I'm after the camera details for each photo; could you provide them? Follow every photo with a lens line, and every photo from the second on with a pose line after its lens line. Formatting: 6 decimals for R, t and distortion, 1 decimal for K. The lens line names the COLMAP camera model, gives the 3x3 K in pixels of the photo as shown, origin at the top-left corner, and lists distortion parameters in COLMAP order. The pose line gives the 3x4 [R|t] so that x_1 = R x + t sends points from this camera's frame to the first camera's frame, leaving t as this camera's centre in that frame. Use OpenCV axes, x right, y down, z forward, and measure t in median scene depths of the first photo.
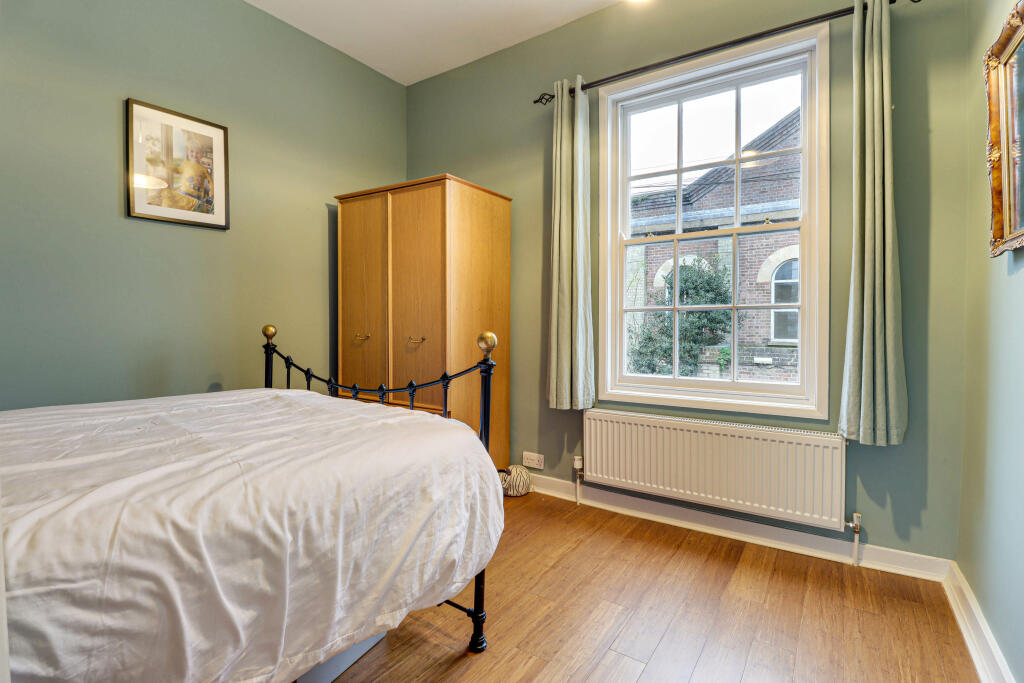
lens RADIAL K [[476.1, 0, 518.8], [0, 476.1, 328.1], [0, 0, 1]] dist [0.001638, -0.012159]
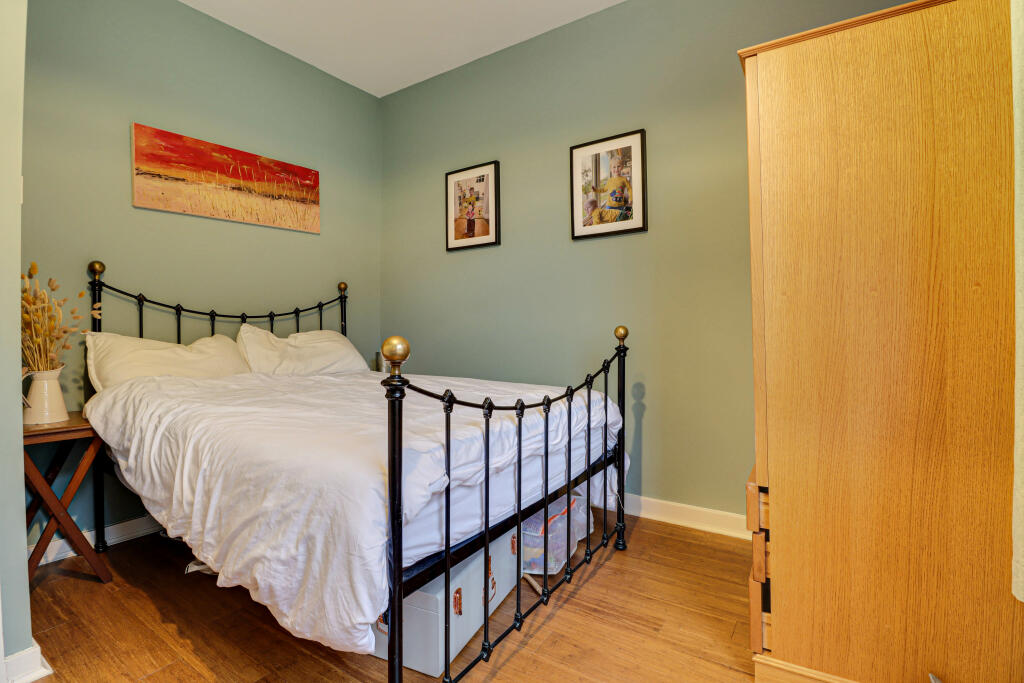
lens RADIAL K [[476.1, 0, 518.8], [0, 476.1, 328.1], [0, 0, 1]] dist [0.001638, -0.012159]
pose [[0.022096, -0.001285, -0.999755, 0.400881], [-0.005535, 0.999984, -0.001407, 0.000333], [0.999741, 0.005564, 0.022088, 0.754100]]
